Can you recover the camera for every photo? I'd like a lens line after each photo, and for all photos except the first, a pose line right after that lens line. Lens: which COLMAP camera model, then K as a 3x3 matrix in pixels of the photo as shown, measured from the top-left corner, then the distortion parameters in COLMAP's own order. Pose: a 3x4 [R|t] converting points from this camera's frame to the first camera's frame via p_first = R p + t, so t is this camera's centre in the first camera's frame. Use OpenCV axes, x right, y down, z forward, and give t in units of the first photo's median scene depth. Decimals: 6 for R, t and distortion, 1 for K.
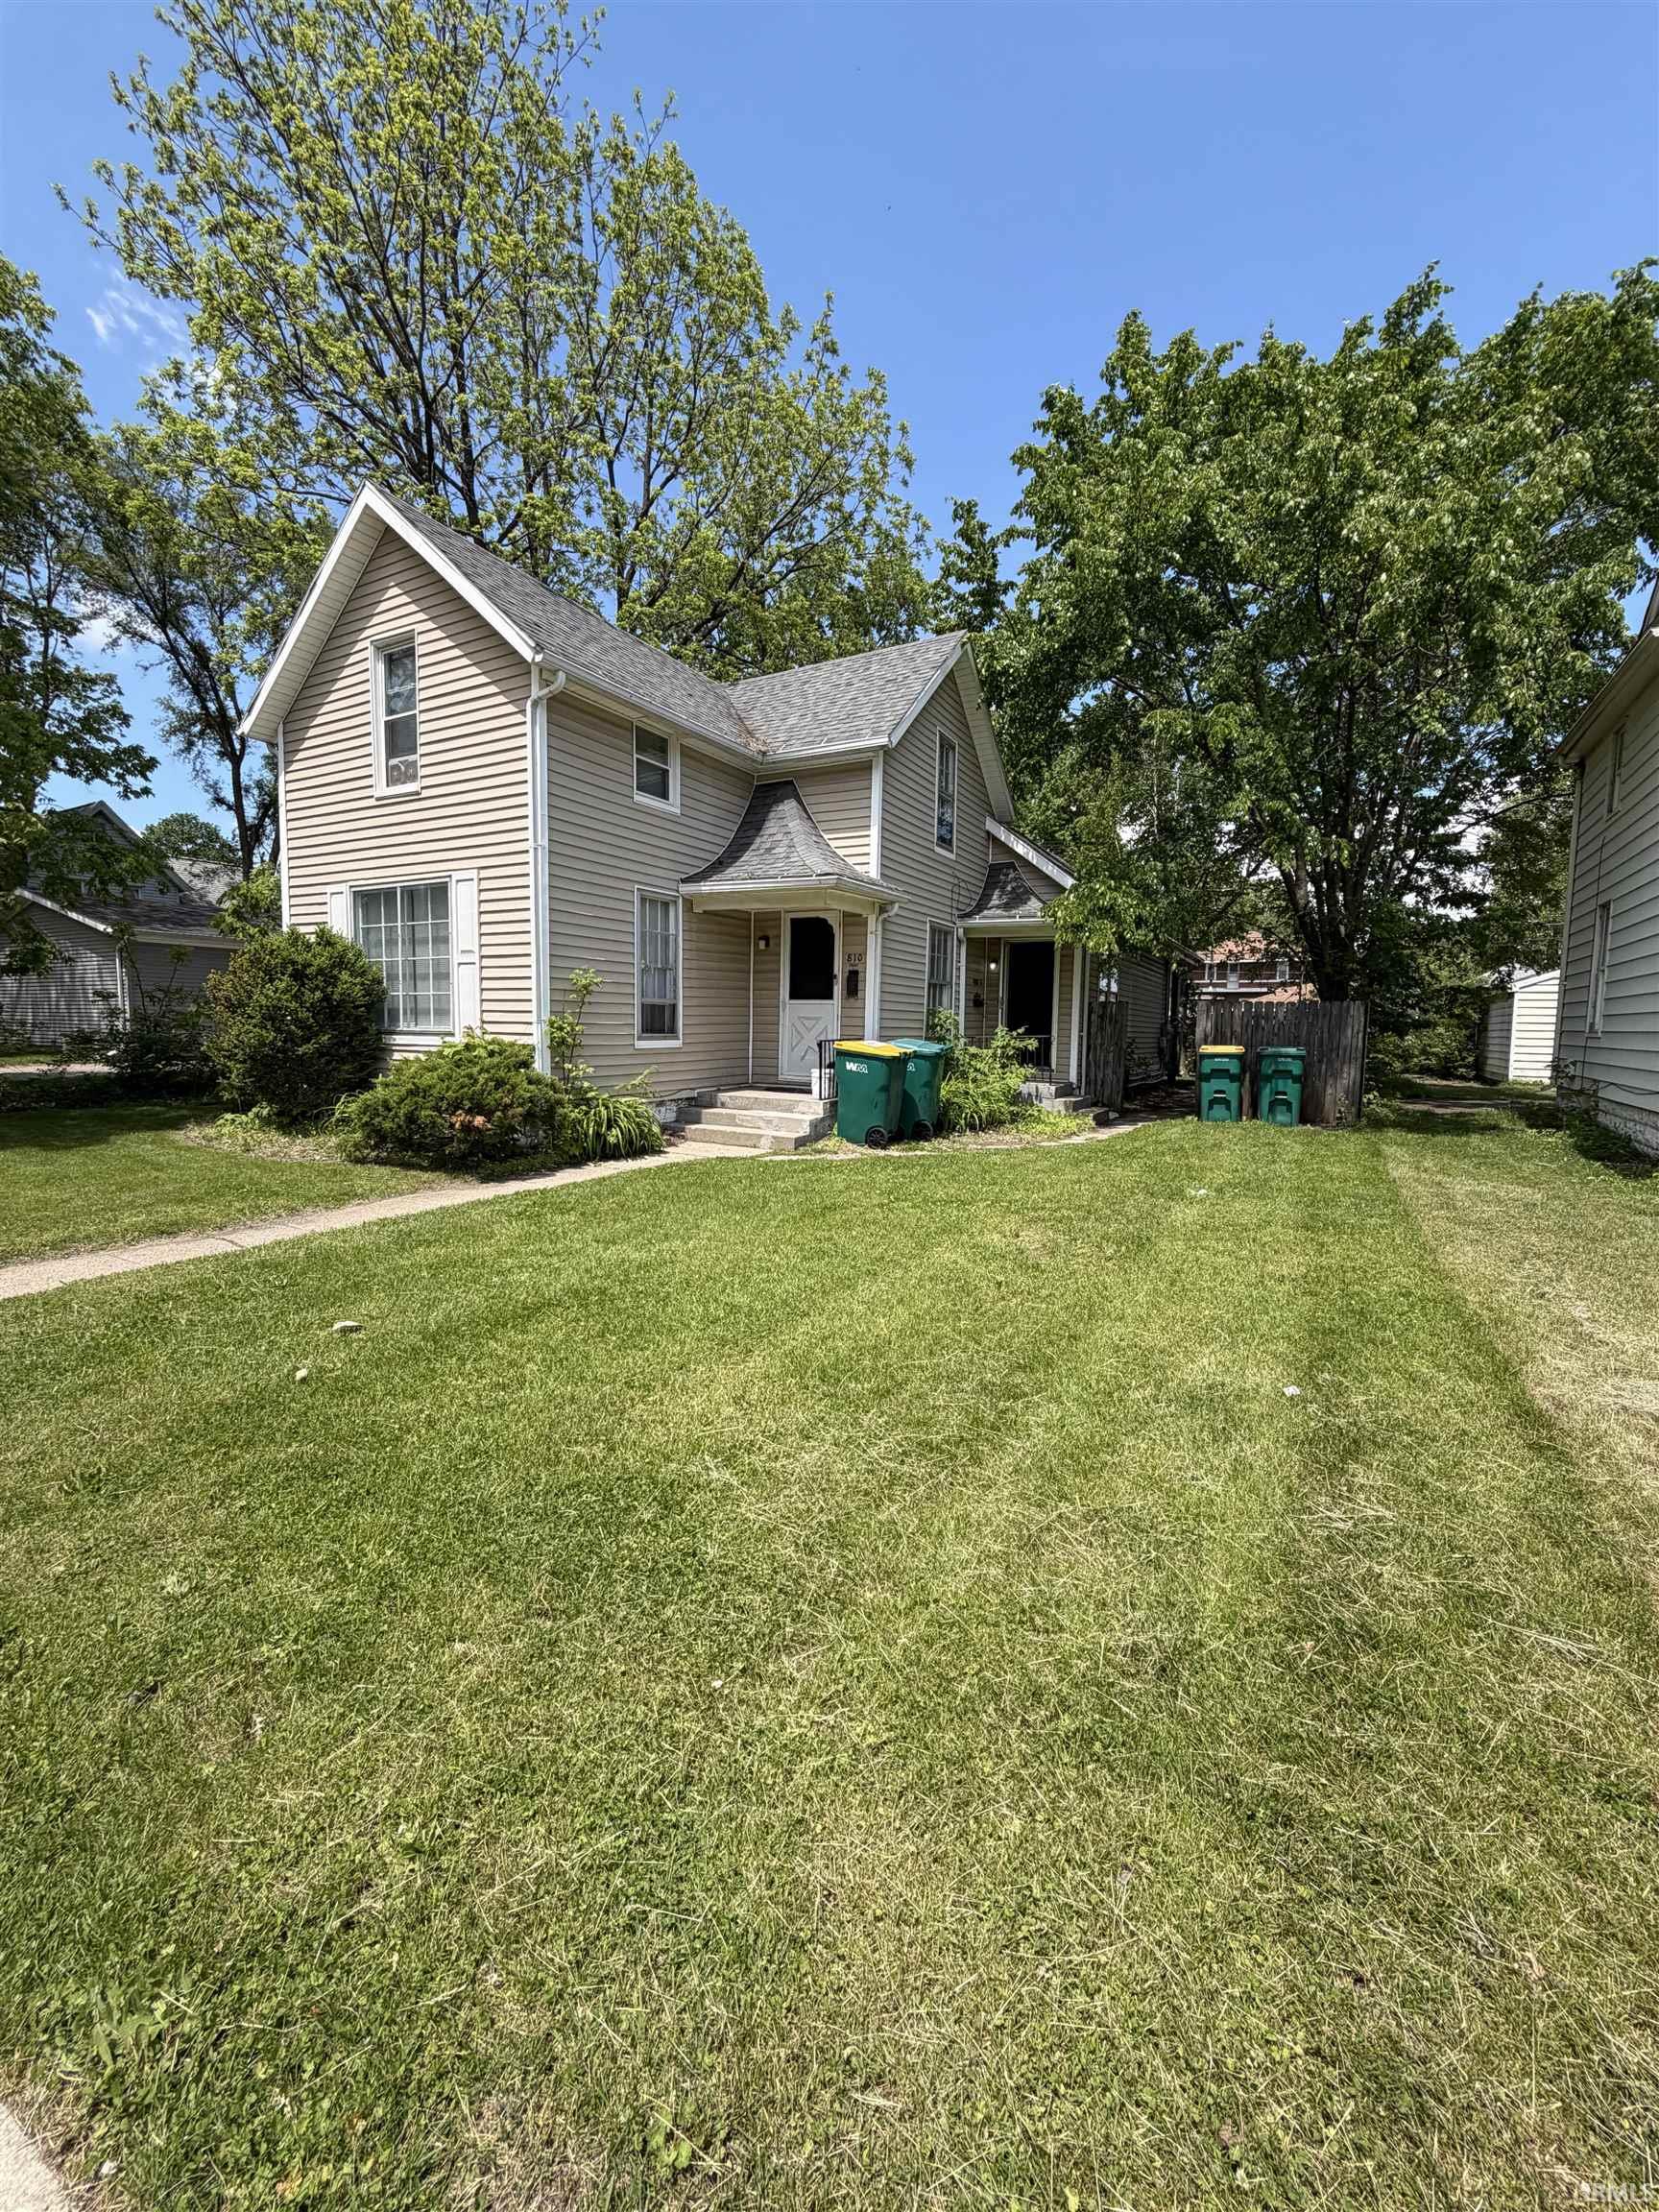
lens RADIAL K [[889.8, 0, 829.5], [0, 889.8, 1106.0], [0, 0, 1]] dist [0.010288, -0.000069]
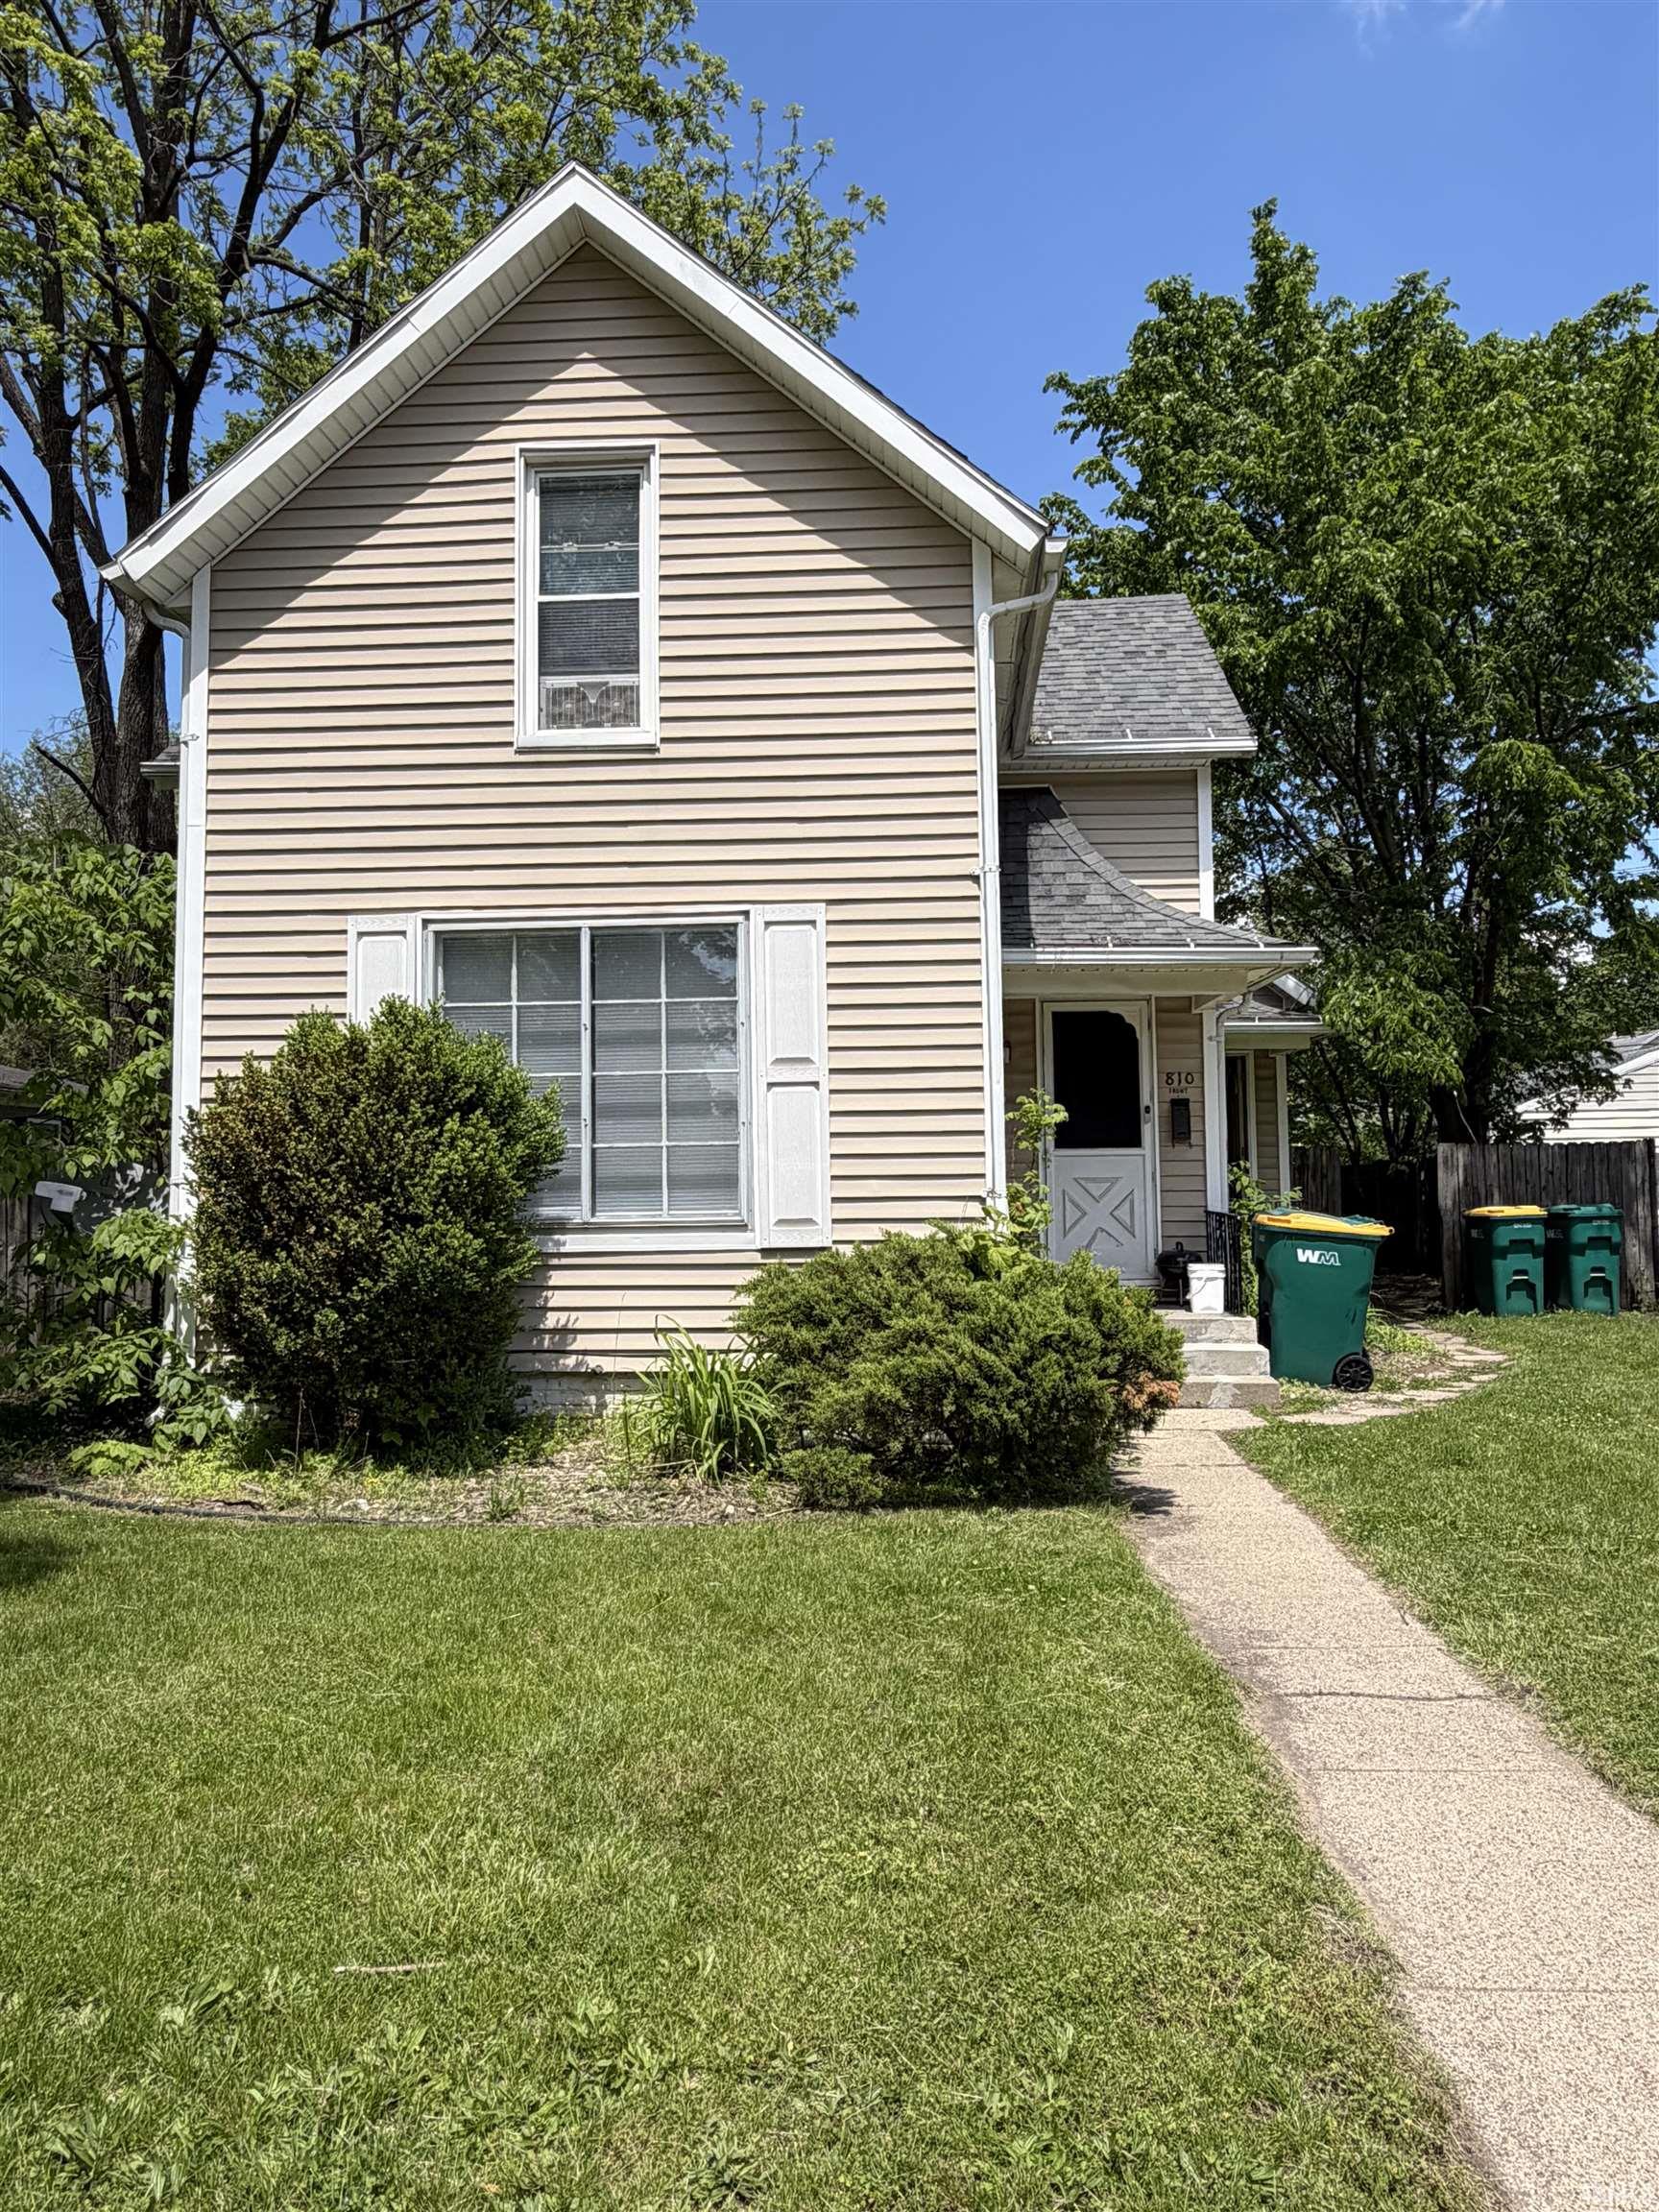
lens RADIAL K [[1476.4, 0, 829.5], [0, 1476.4, 1106.0], [0, 0, 1]] dist [0.002038, 0.002504]
pose [[0.897404, -0.000506, 0.441209, -0.711651], [0.065822, 0.988962, -0.132745, -0.033733], [-0.436272, 0.148167, 0.887532, 0.240525]]
